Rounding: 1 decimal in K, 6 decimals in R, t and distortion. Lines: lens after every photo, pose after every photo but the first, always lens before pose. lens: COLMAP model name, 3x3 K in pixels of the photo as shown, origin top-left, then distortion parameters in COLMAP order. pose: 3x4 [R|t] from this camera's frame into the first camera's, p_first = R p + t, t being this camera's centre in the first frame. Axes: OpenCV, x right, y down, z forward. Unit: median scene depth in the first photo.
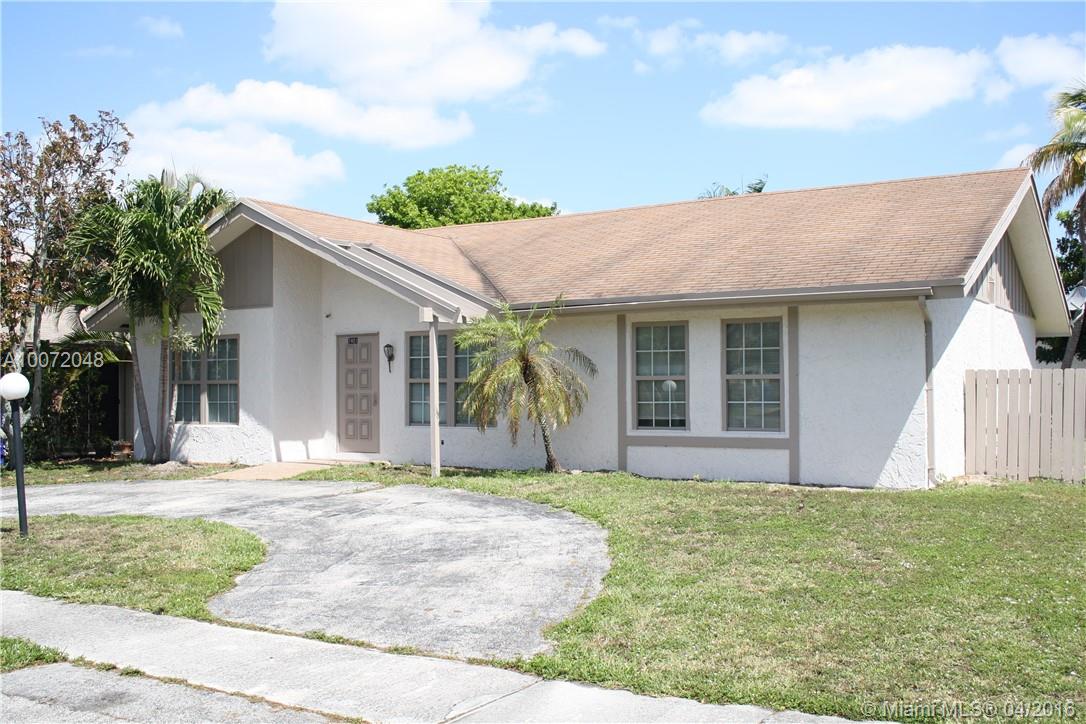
lens RADIAL K [[1018.3, 0, 543.0], [0, 1018.3, 362.0], [0, 0, 1]] dist [-0.012836, 0.001630]
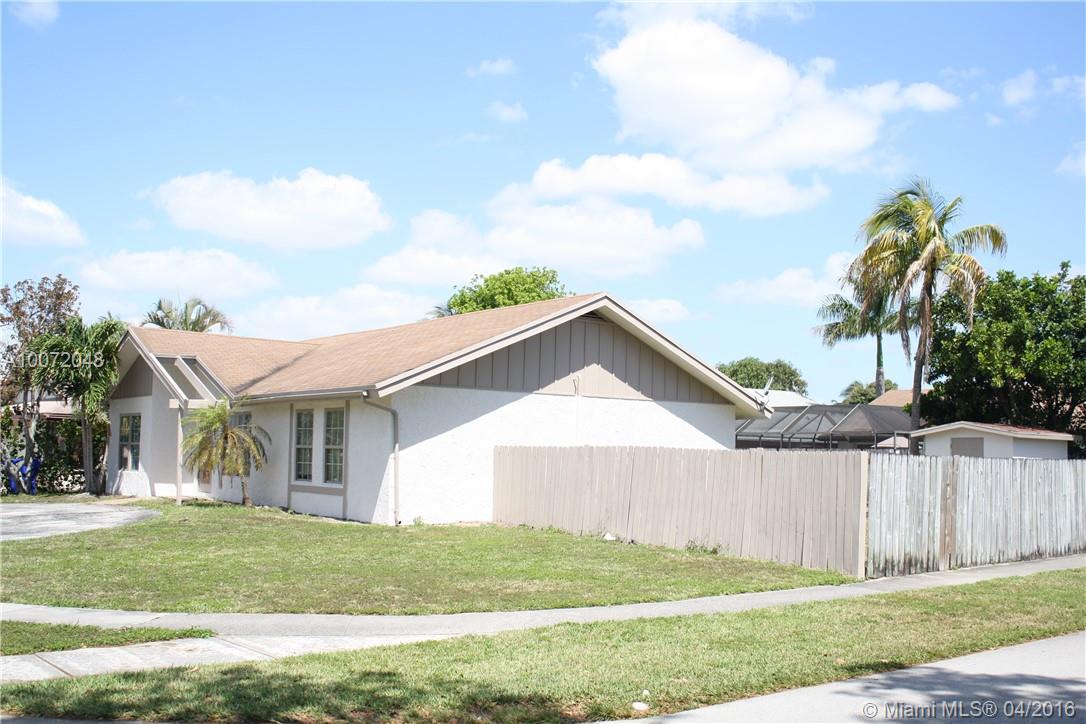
lens RADIAL K [[1076.6, 0, 543.0], [0, 1076.6, 362.0], [0, 0, 1]] dist [0.001108, 0.005601]
pose [[0.941514, 0.005614, -0.336926, 0.415295], [-0.029756, 0.997340, -0.066534, -0.005518], [0.335656, 0.072669, 0.939177, -0.158966]]
